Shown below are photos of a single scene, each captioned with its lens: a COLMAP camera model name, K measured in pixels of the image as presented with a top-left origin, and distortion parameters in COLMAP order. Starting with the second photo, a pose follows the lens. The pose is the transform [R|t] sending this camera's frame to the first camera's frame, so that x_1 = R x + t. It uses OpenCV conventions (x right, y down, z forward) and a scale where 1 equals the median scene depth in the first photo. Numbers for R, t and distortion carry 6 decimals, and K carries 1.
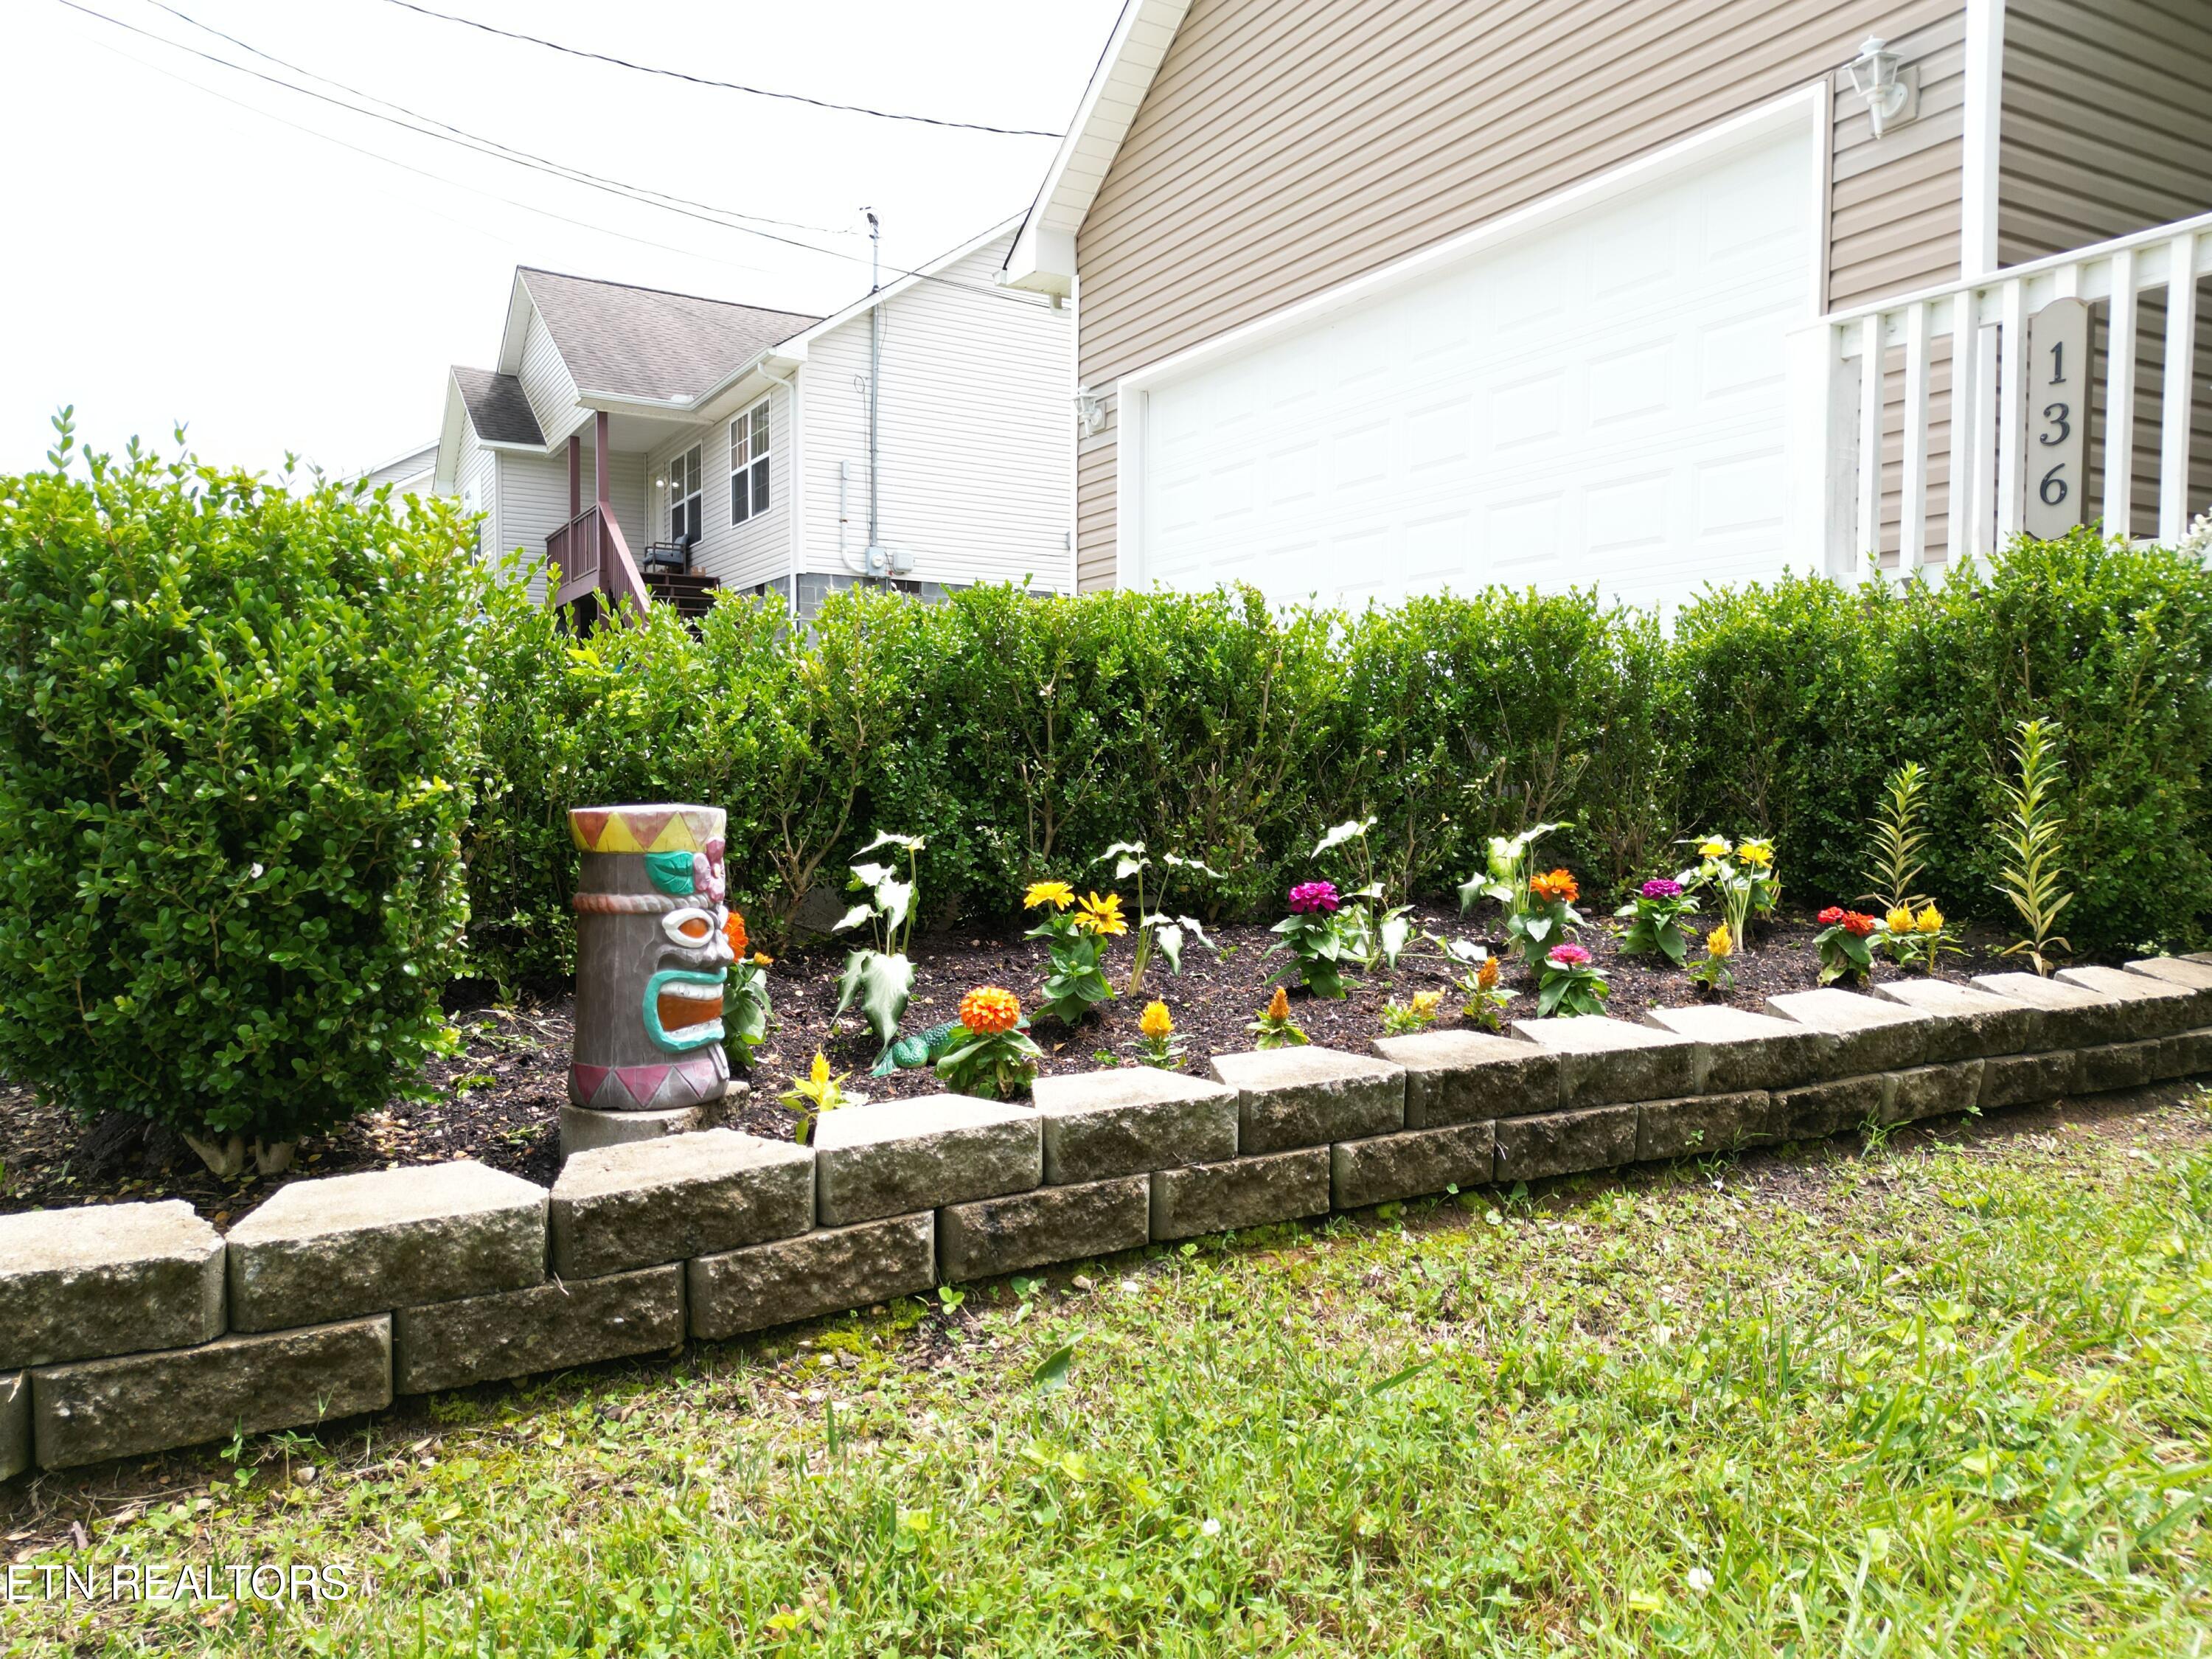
lens RADIAL K [[1560.5, 0, 1106.0], [0, 1560.5, 829.5], [0, 0, 1]] dist [0.092750, -0.106256]
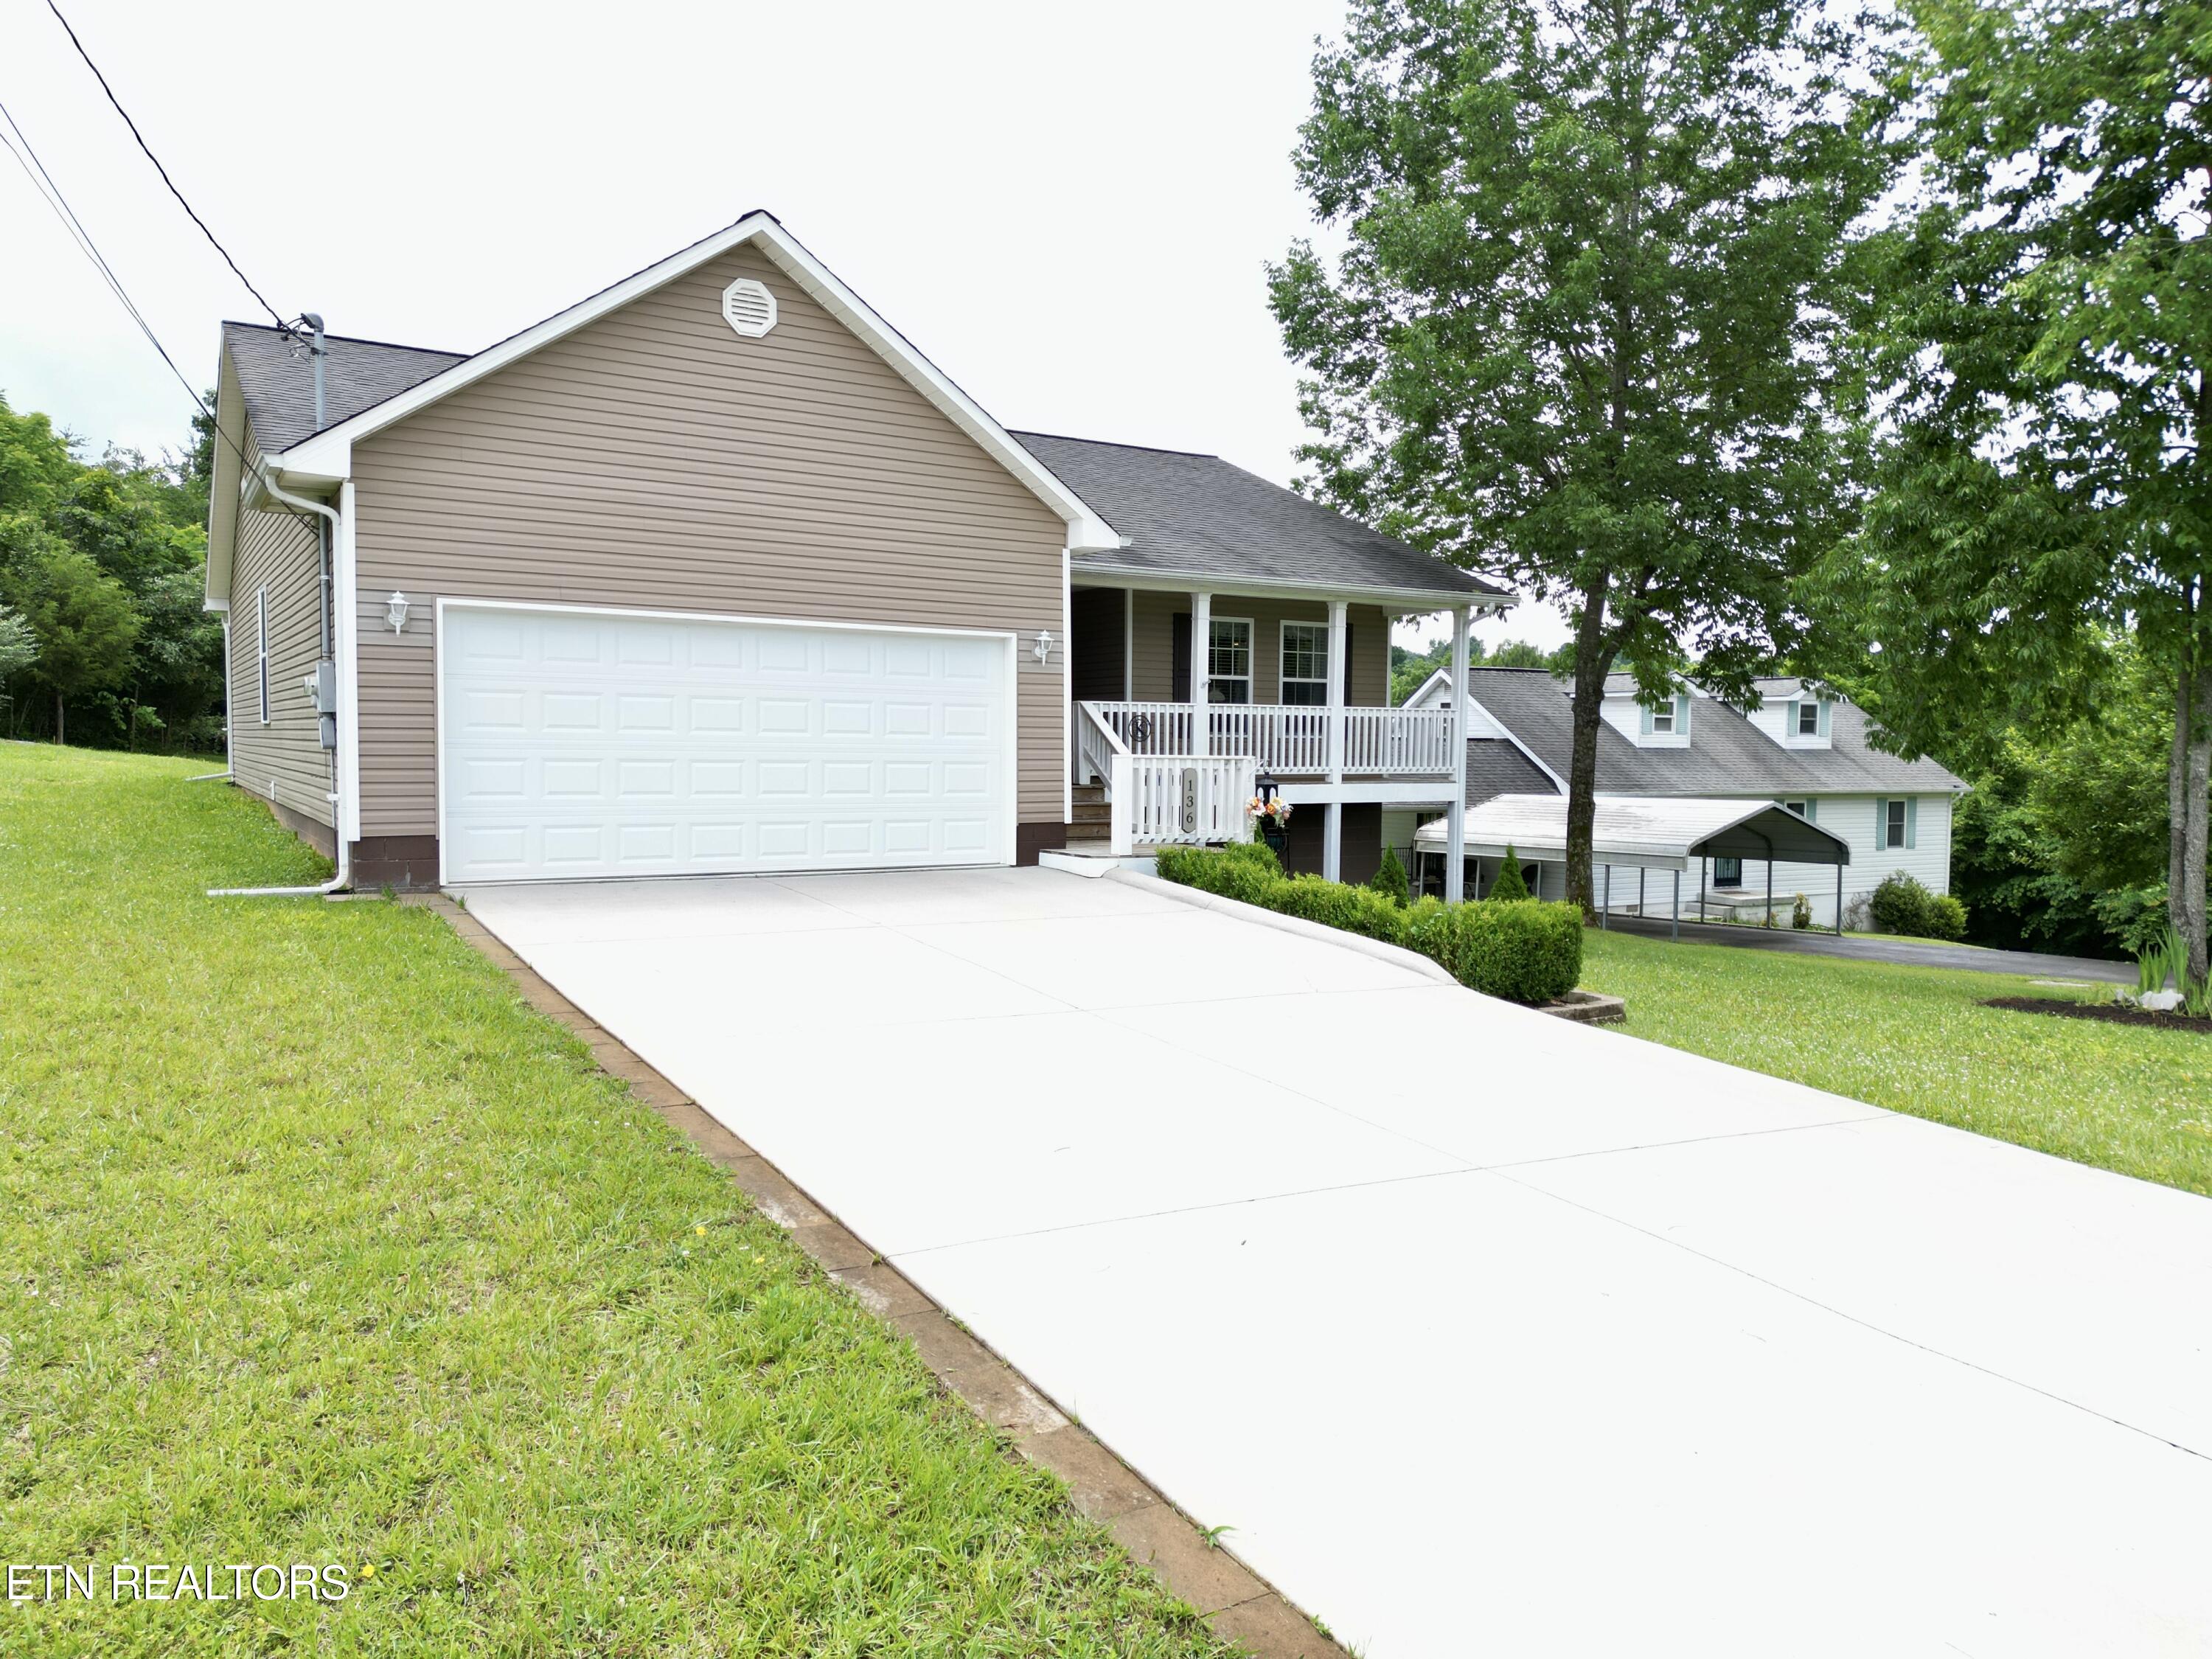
lens RADIAL K [[1544.1, 0, 1112.8], [0, 1544.1, 826.0], [0, 0, 1]] dist [0.099490, -0.103525]
pose [[-0.040941, -0.055968, 0.997593, -5.019160], [0.031800, 0.997851, 0.057287, -0.679544], [-0.998655, 0.034068, -0.039073, 2.220972]]
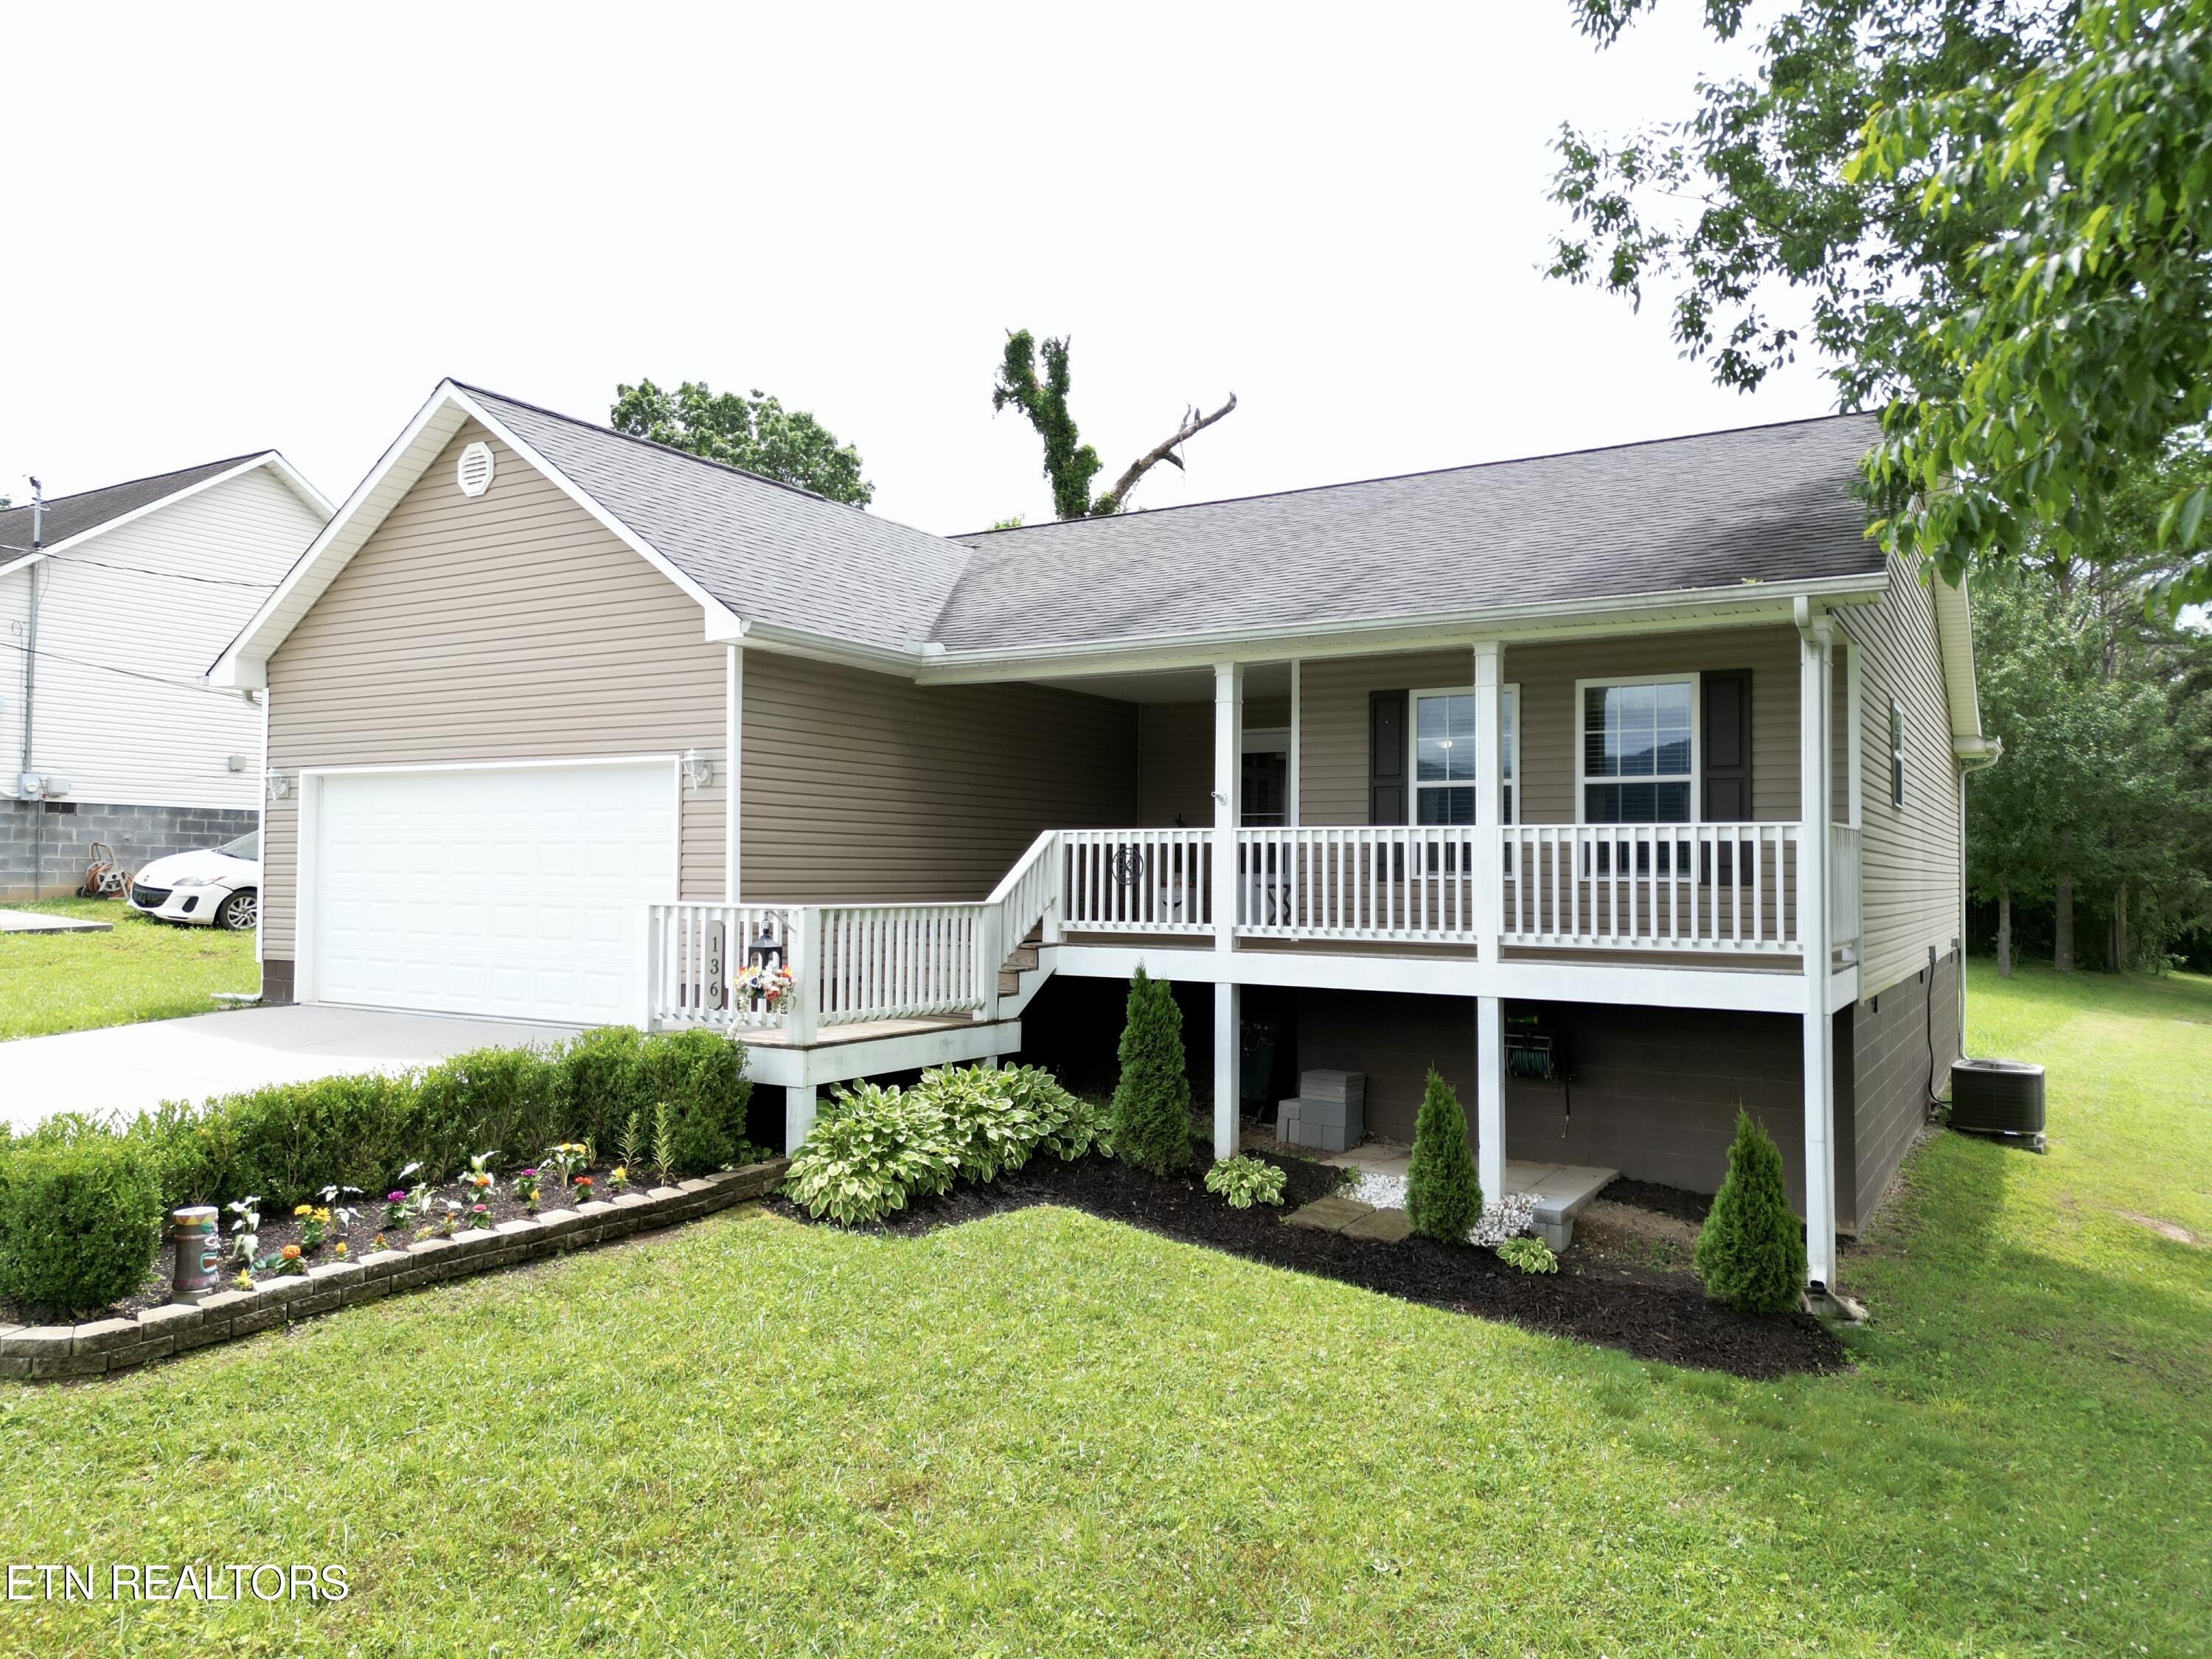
lens RADIAL K [[1544.1, 0, 1112.8], [0, 1544.1, 826.0], [0, 0, 1]] dist [0.099490, -0.103525]
pose [[0.873972, 0.016448, 0.485698, -0.174221], [0.015002, 0.998038, -0.060792, -0.538386], [-0.485745, 0.060417, 0.872010, -2.773119]]
